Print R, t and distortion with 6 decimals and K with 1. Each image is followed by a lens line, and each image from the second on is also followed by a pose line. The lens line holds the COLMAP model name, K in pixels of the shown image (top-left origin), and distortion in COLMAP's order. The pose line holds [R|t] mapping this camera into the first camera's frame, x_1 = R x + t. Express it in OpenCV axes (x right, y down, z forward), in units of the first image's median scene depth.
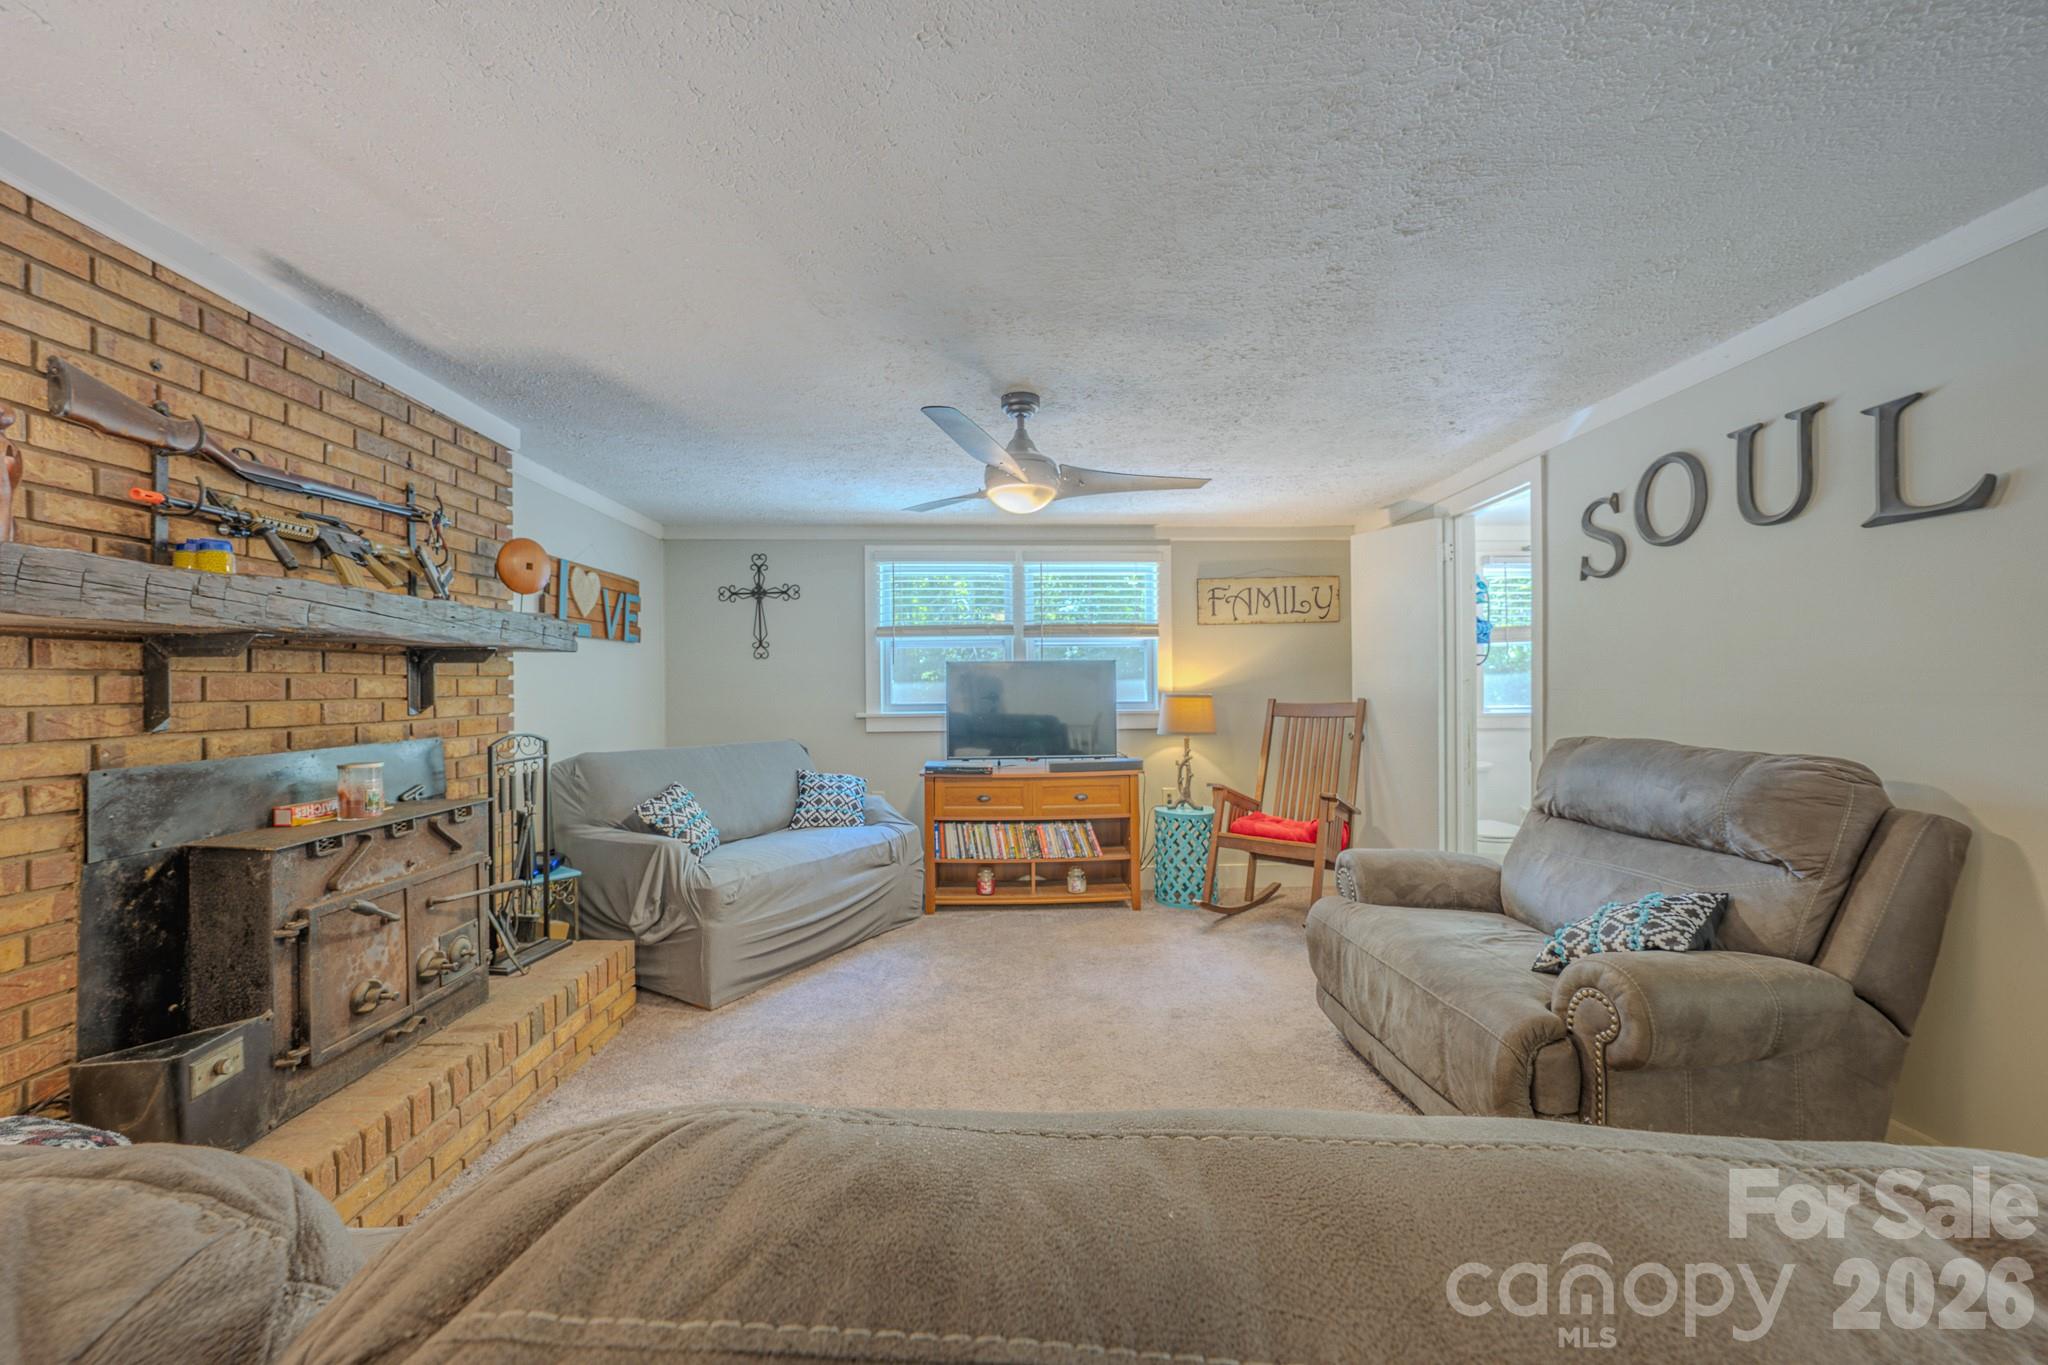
lens RADIAL K [[831.7, 0, 1024.0], [0, 831.7, 682.5], [0, 0, 1]] dist [-0.022551, 0.008892]
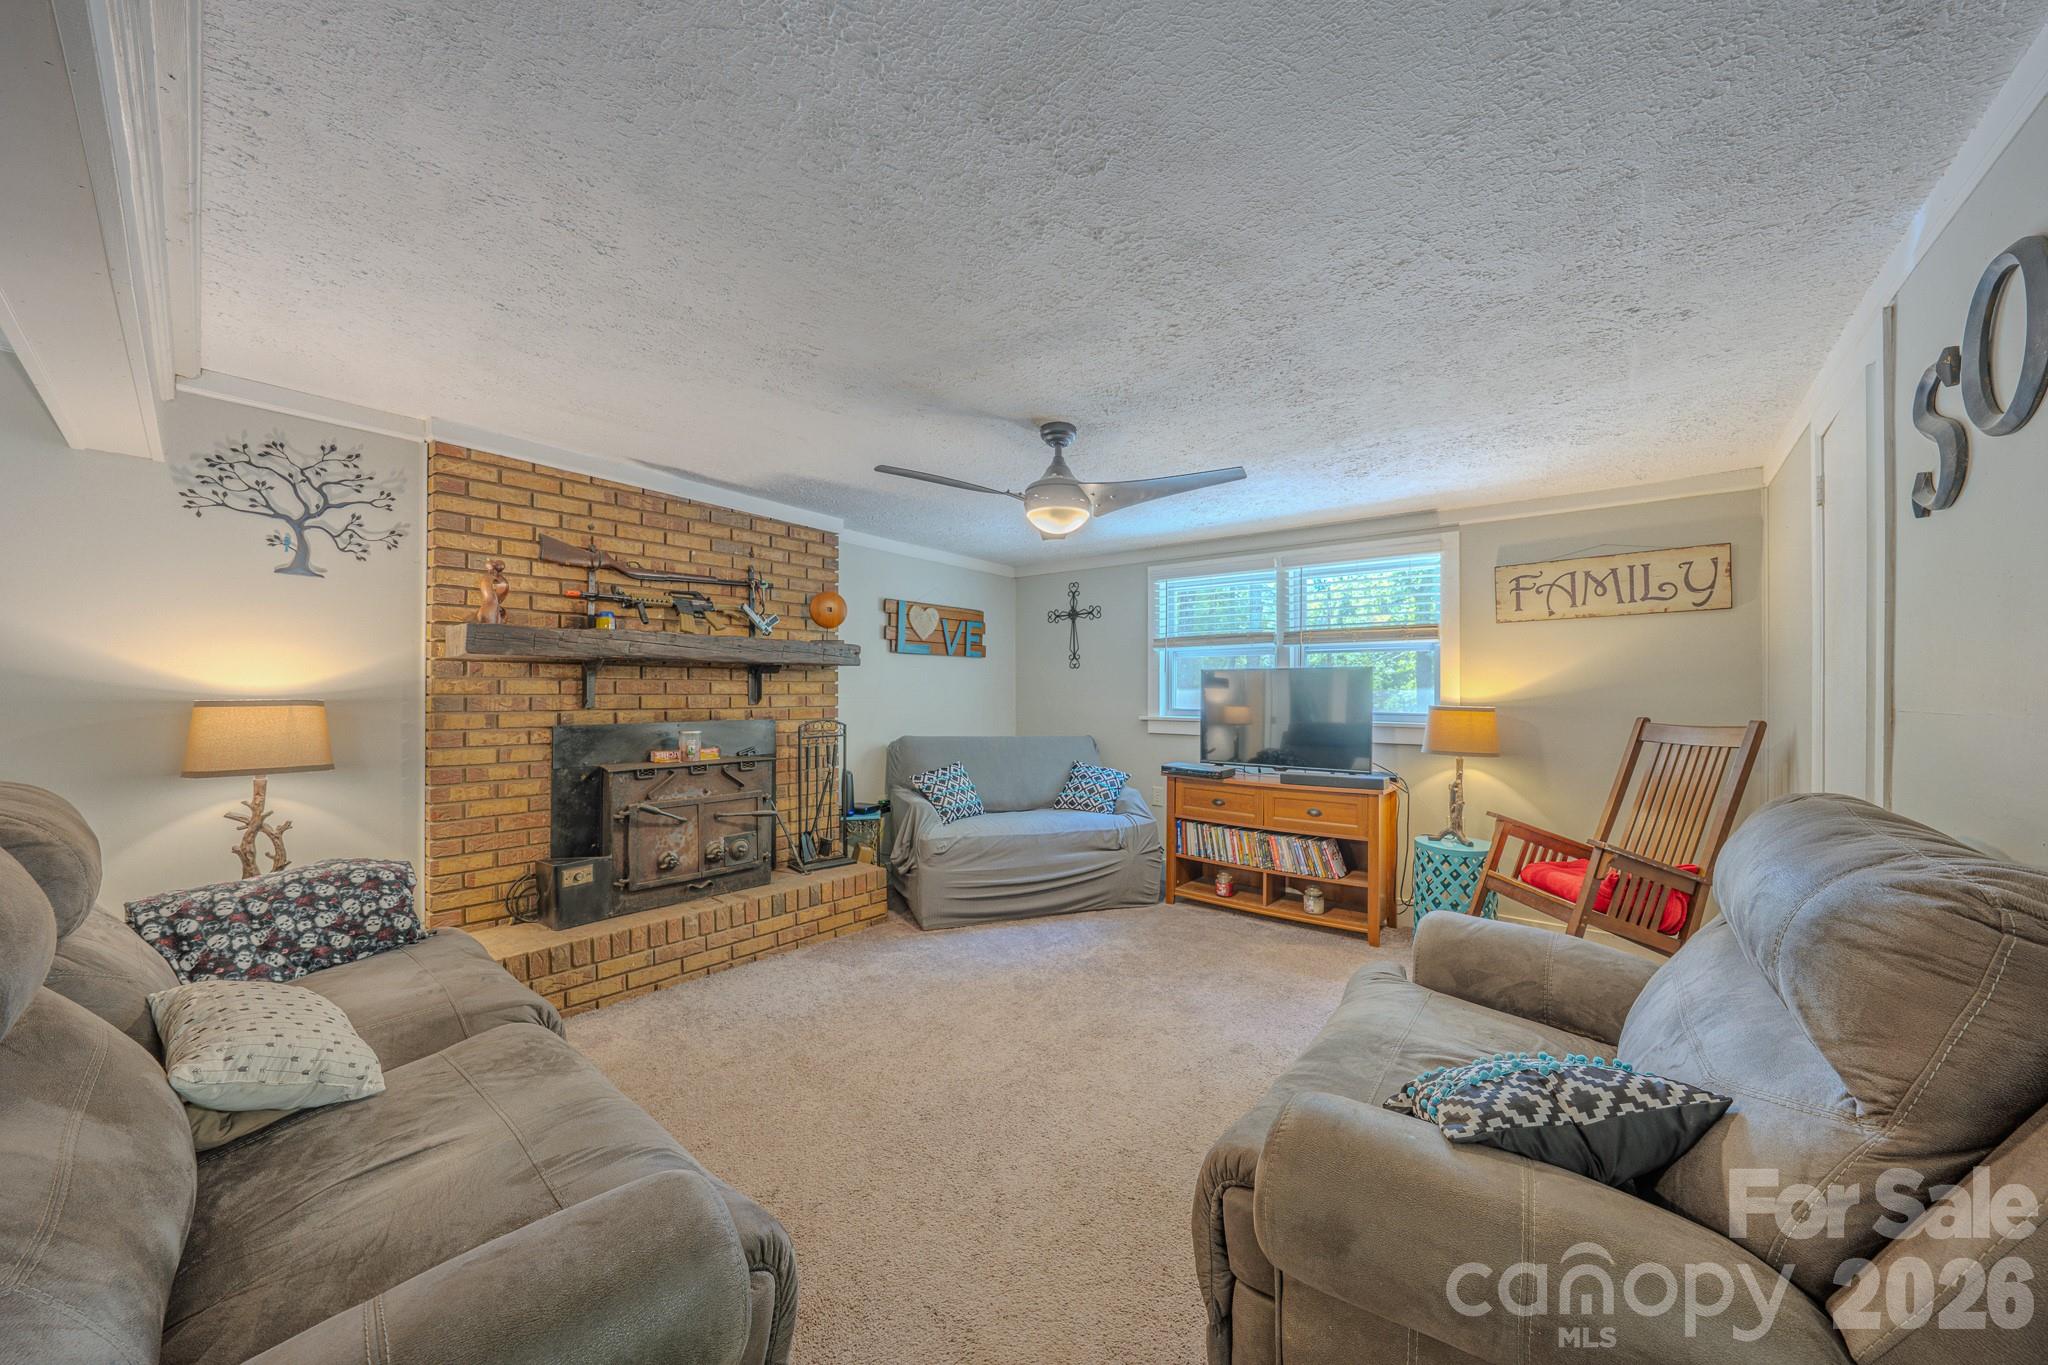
lens RADIAL K [[738.6, 0, 1021.3], [0, 738.6, 692.4], [0, 0, 1]] dist [-0.019697, 0.000087]
pose [[0.733589, 0.013546, -0.679459, 0.560588], [-0.010018, 0.999908, 0.009118, -0.004026], [0.679520, 0.000118, 0.733657, 0.232267]]
